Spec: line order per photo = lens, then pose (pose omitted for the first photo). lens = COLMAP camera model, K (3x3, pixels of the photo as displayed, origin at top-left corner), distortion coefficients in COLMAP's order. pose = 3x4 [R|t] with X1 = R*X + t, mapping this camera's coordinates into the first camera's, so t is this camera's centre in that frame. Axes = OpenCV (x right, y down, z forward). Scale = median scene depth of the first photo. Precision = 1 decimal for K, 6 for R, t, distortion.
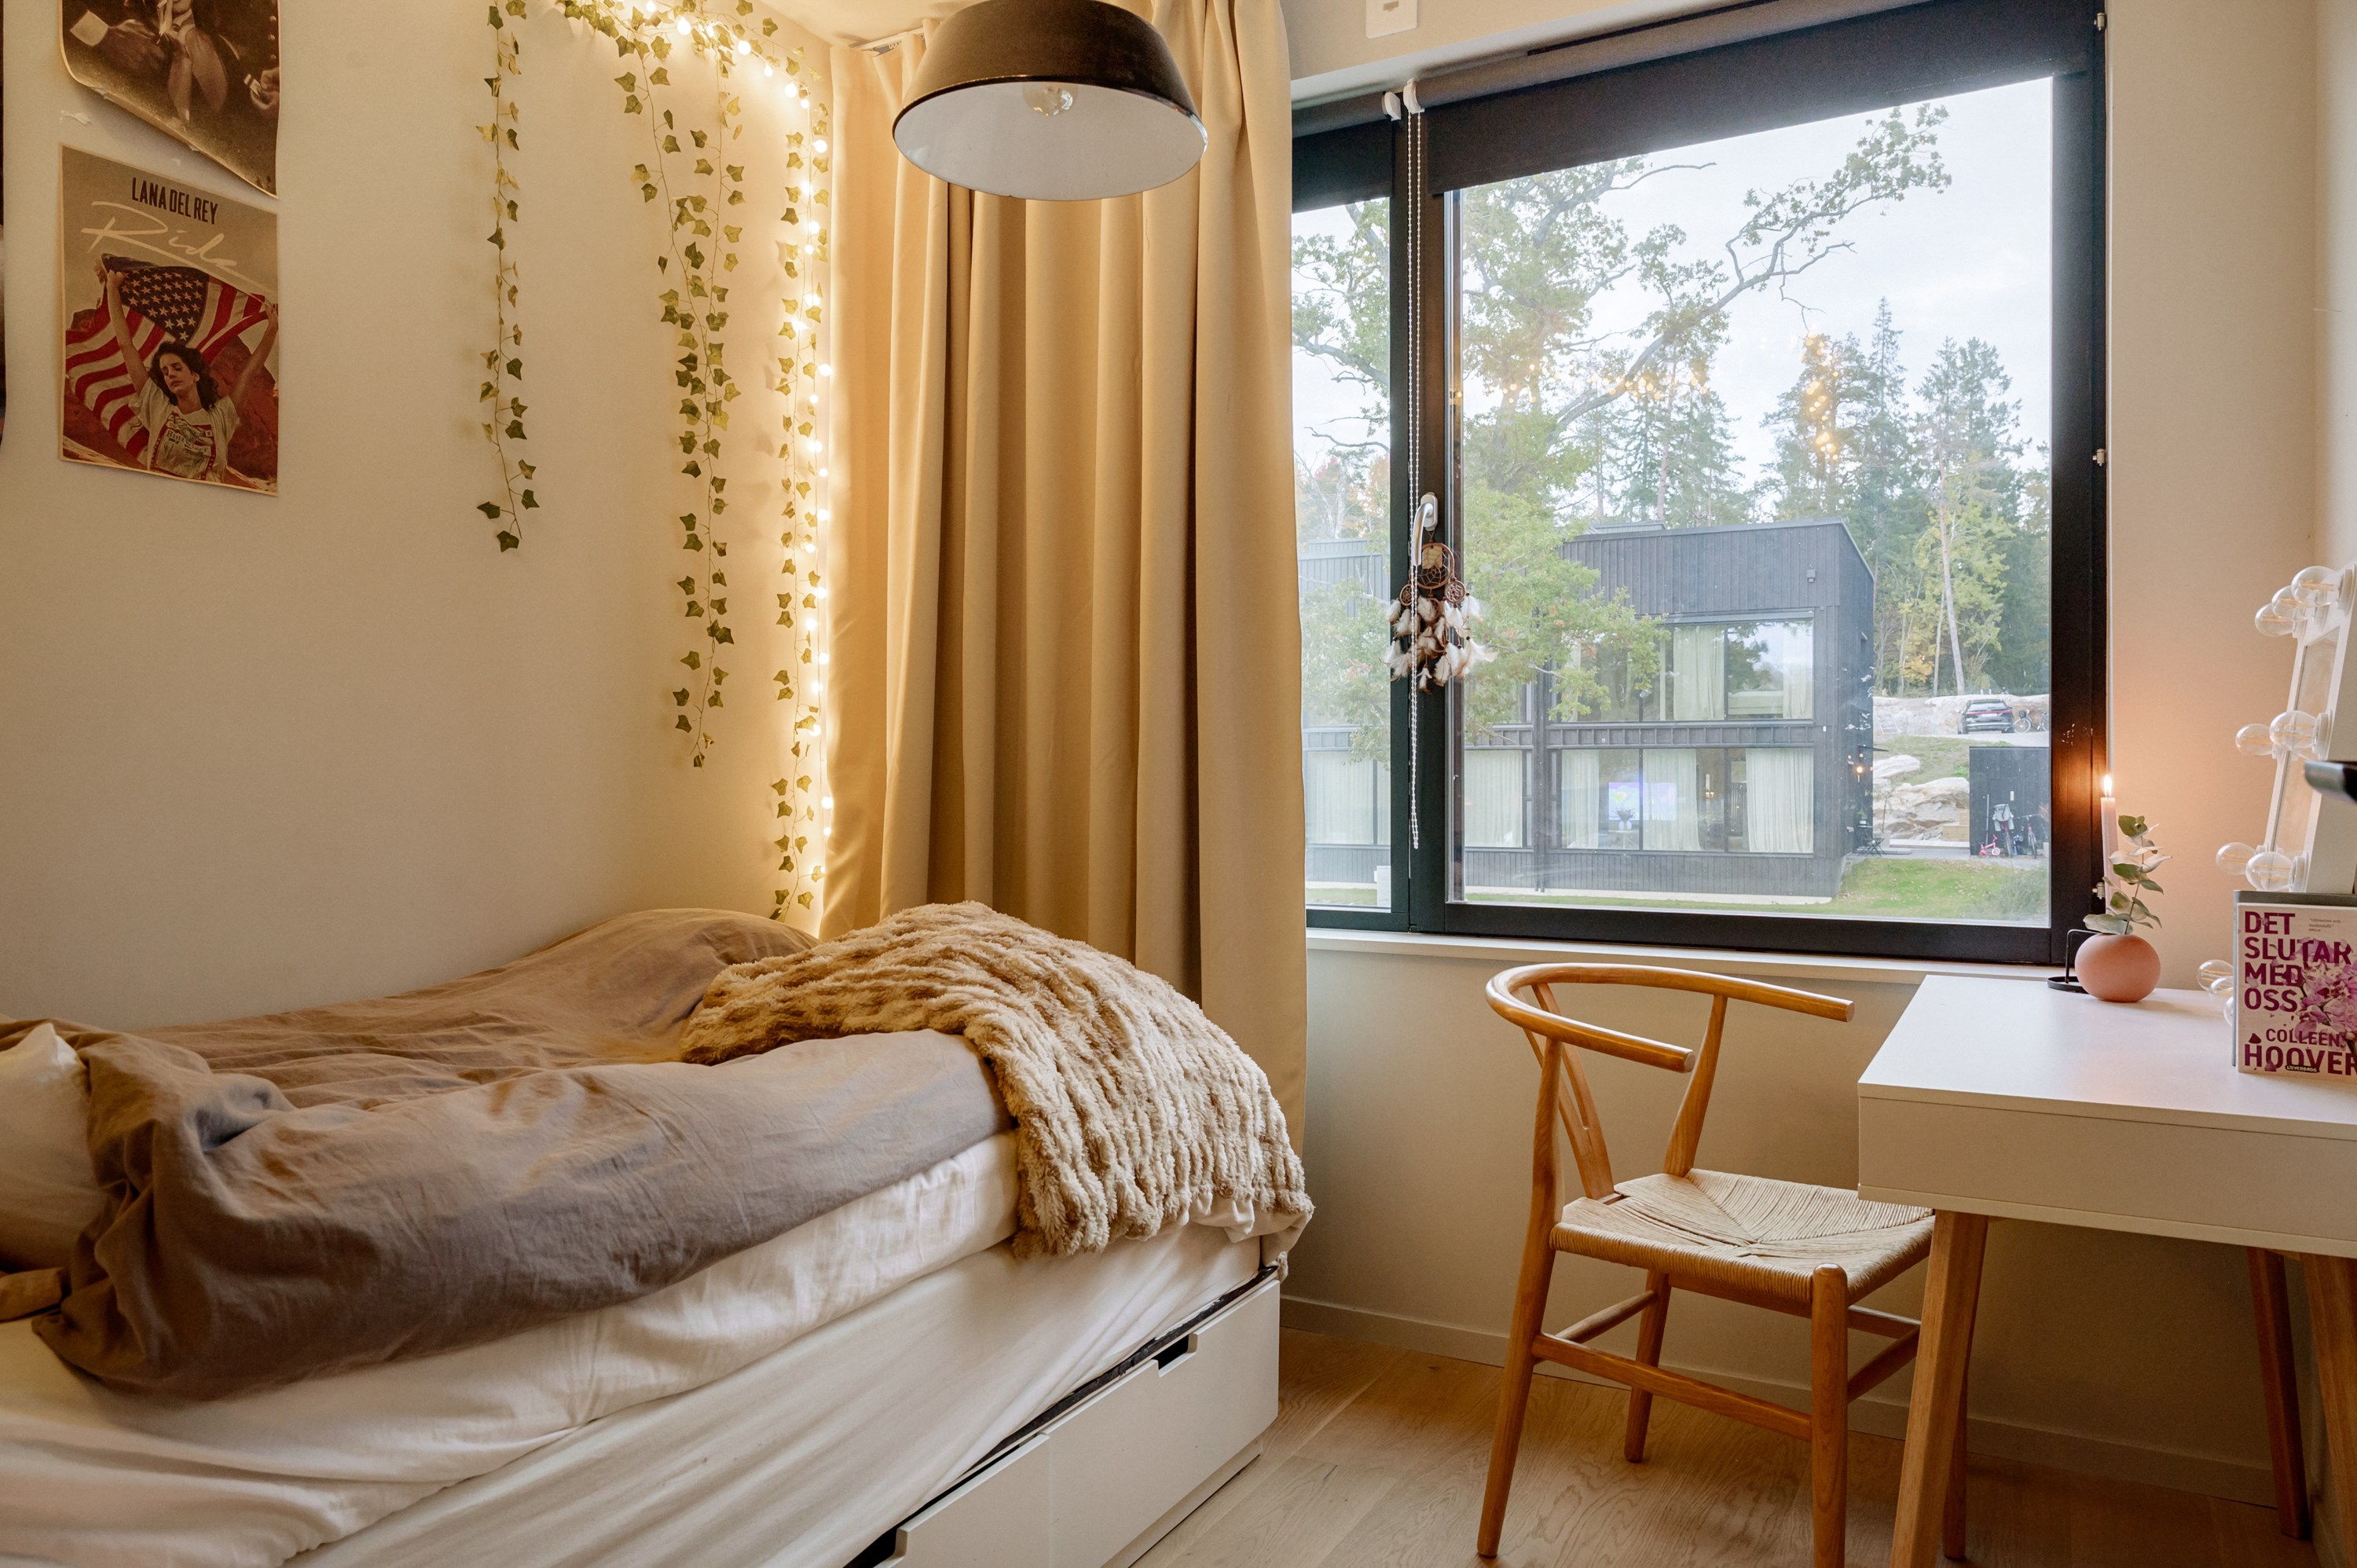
lens RADIAL K [[1575.6, 0, 1178.5], [0, 1575.6, 784.0], [0, 0, 1]] dist [0.000093, 0.000785]
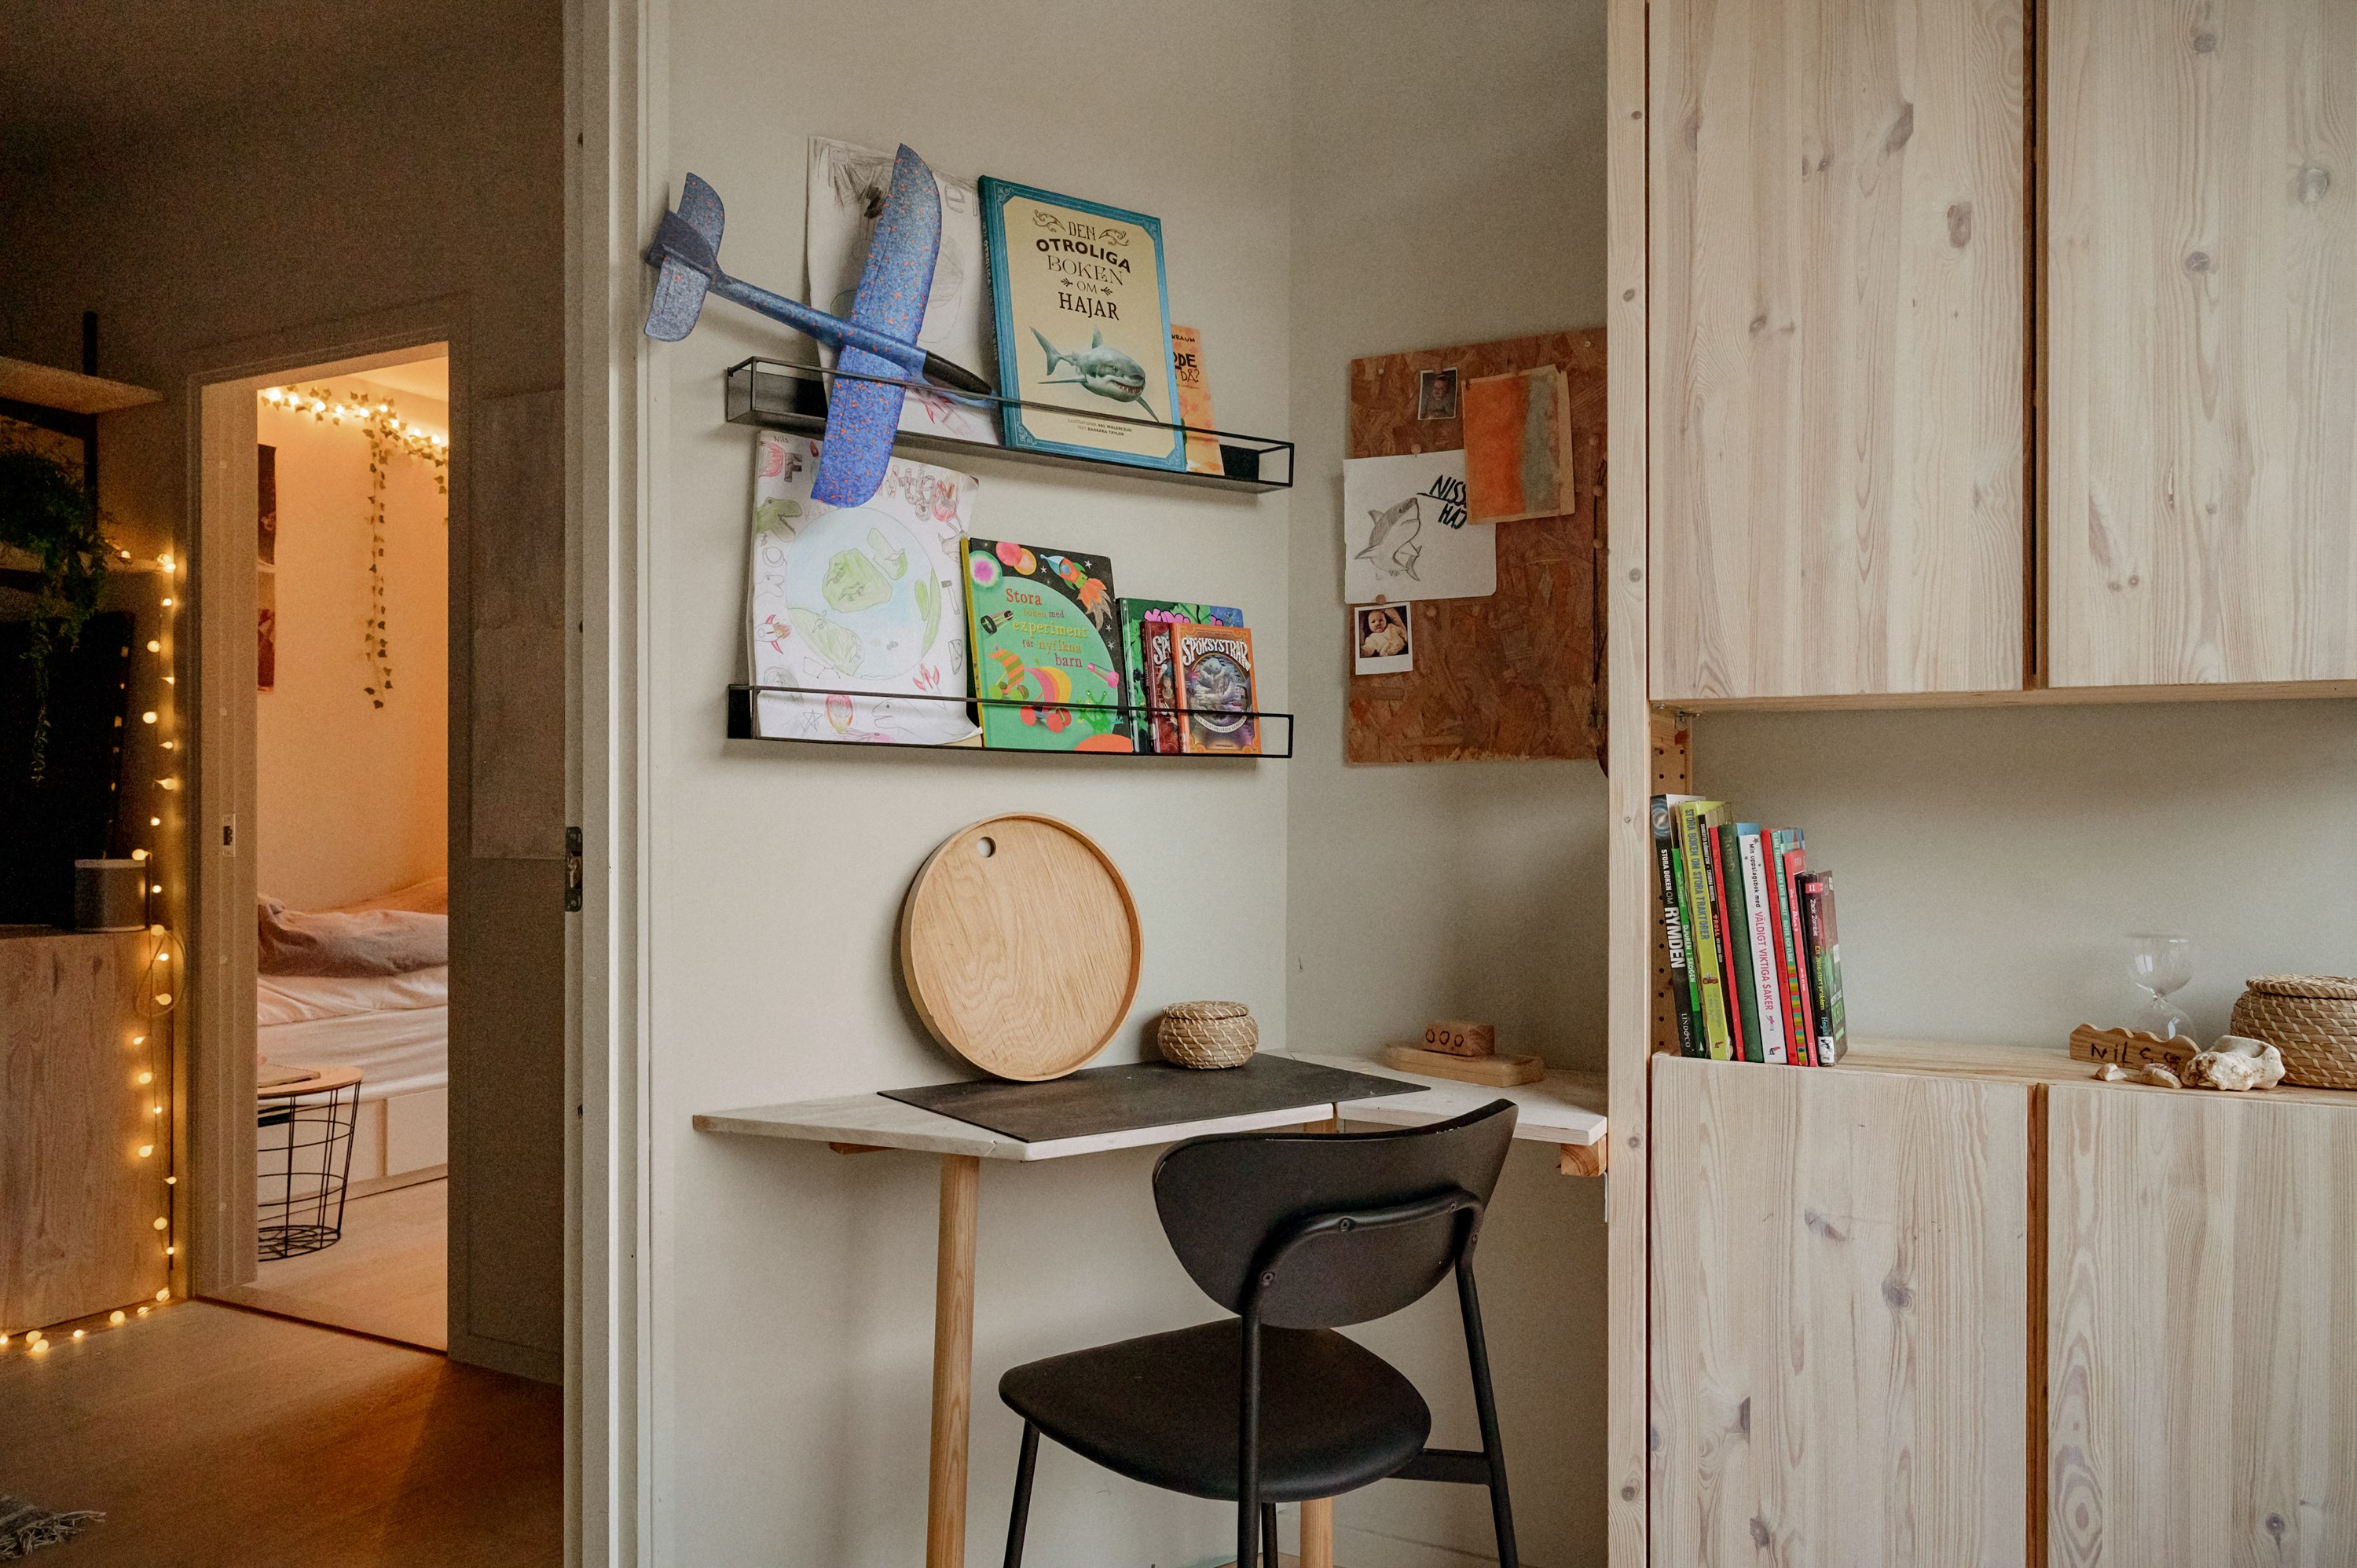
lens RADIAL K [[1575.6, 0, 1178.5], [0, 1575.6, 784.0], [0, 0, 1]] dist [0.000093, 0.000785]
pose [[0.999471, -0.001638, 0.032492, 0.614778], [0.002119, 0.999889, -0.014781, -0.010954], [-0.032464, 0.014842, 0.999363, -1.221638]]
